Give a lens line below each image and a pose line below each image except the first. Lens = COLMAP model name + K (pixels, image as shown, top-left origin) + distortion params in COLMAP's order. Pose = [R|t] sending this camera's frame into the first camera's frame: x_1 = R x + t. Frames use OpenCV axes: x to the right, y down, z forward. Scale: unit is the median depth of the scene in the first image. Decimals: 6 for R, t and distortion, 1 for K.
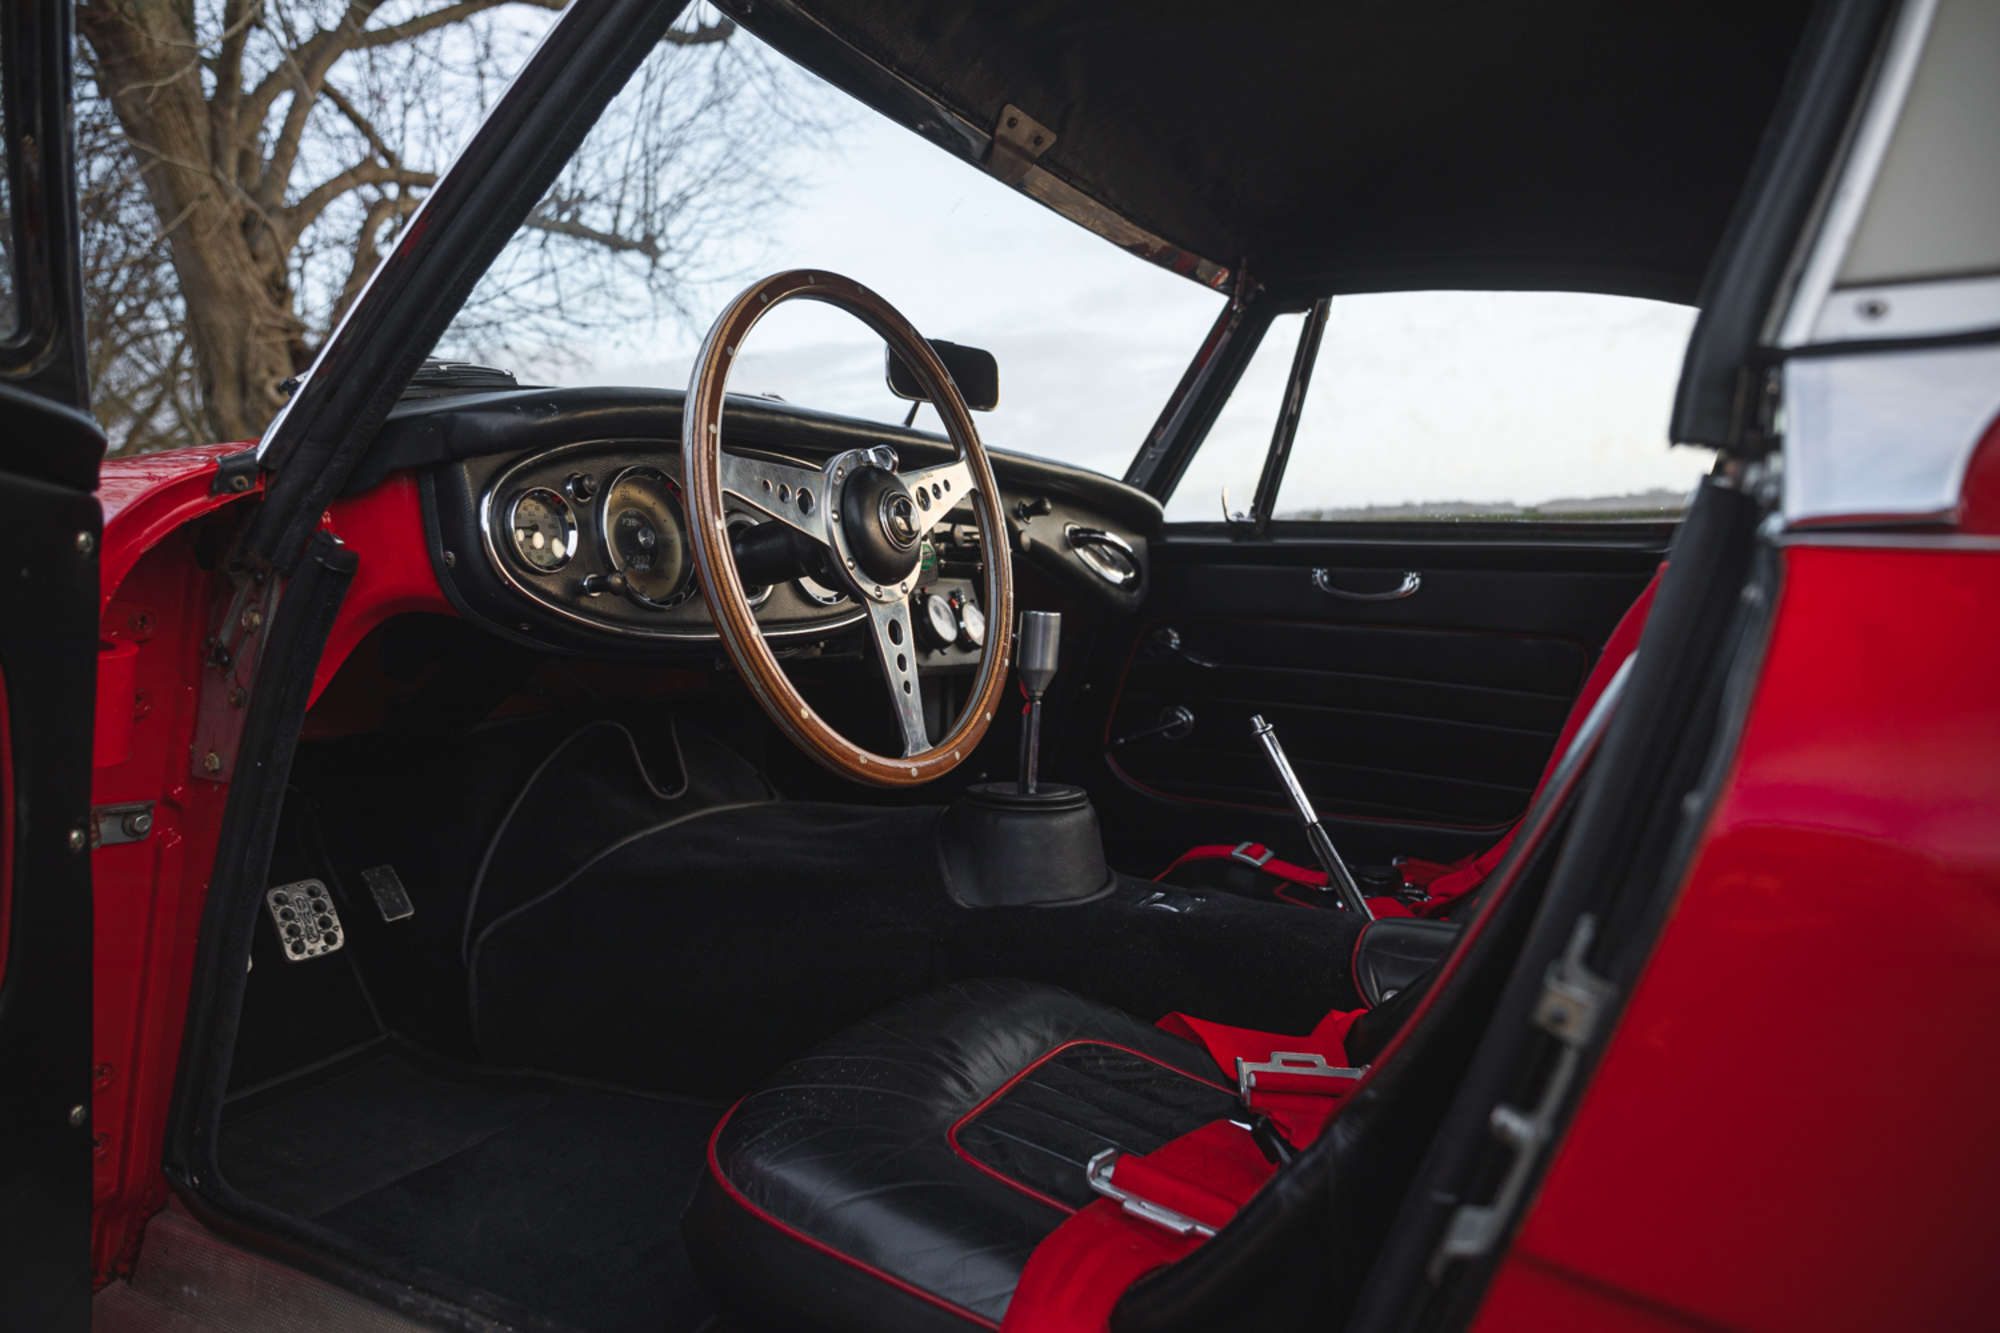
lens RADIAL K [[1318.6, 0, 1000.0], [0, 1318.6, 666.5], [0, 0, 1]] dist [-0.096164, 0.072806]
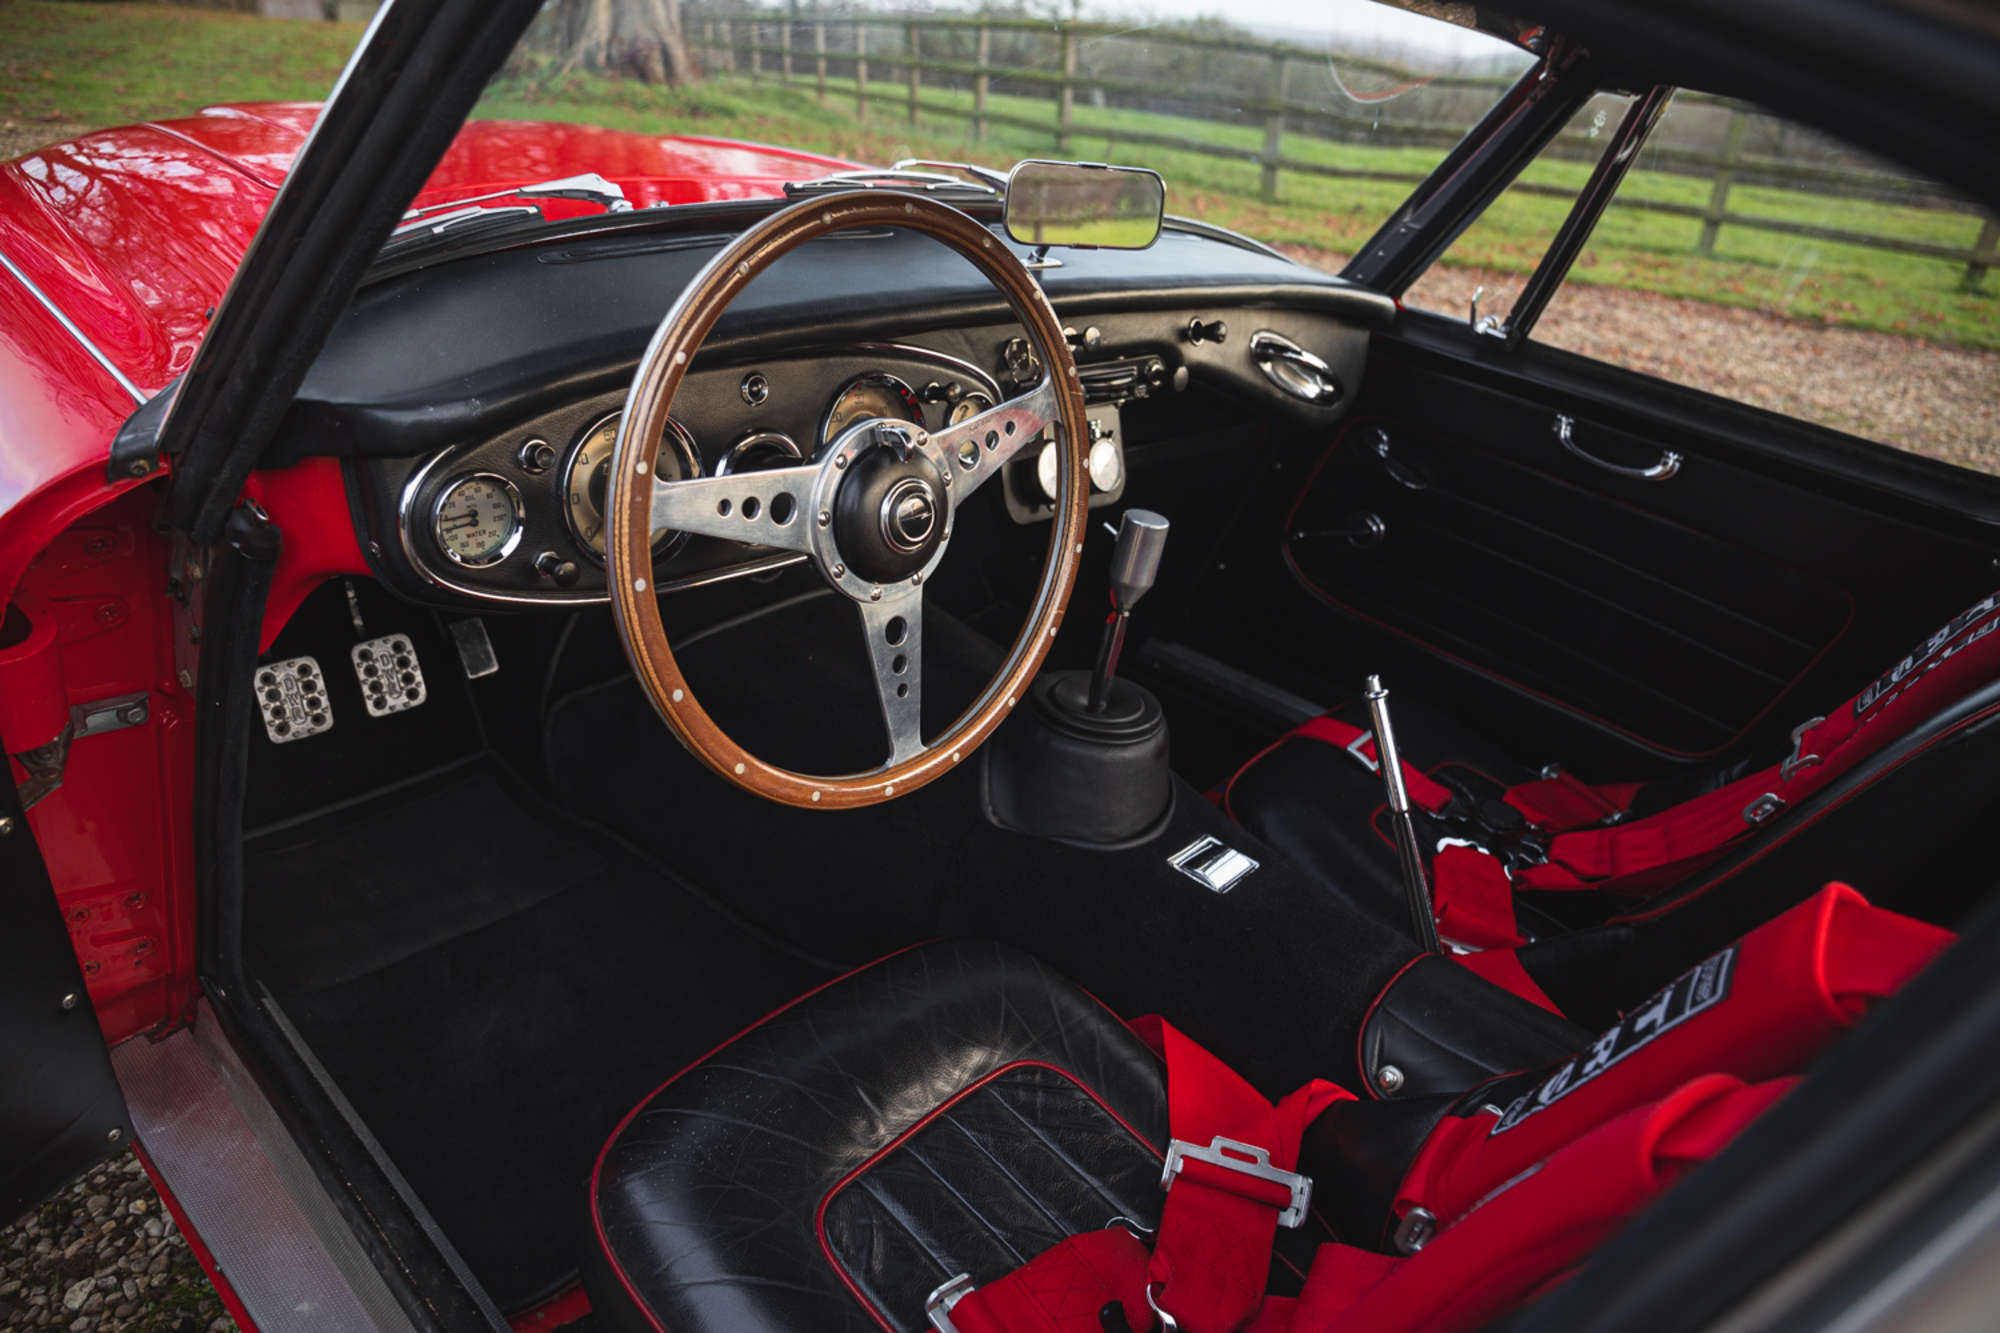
lens RADIAL K [[1318.6, 0, 1000.0], [0, 1318.6, 666.5], [0, 0, 1]] dist [-0.096164, 0.072806]
pose [[0.959362, 0.222347, -0.173742, 0.114263], [-0.143629, 0.914767, 0.377587, -0.273995], [0.242889, -0.337288, 0.909528, 0.167571]]
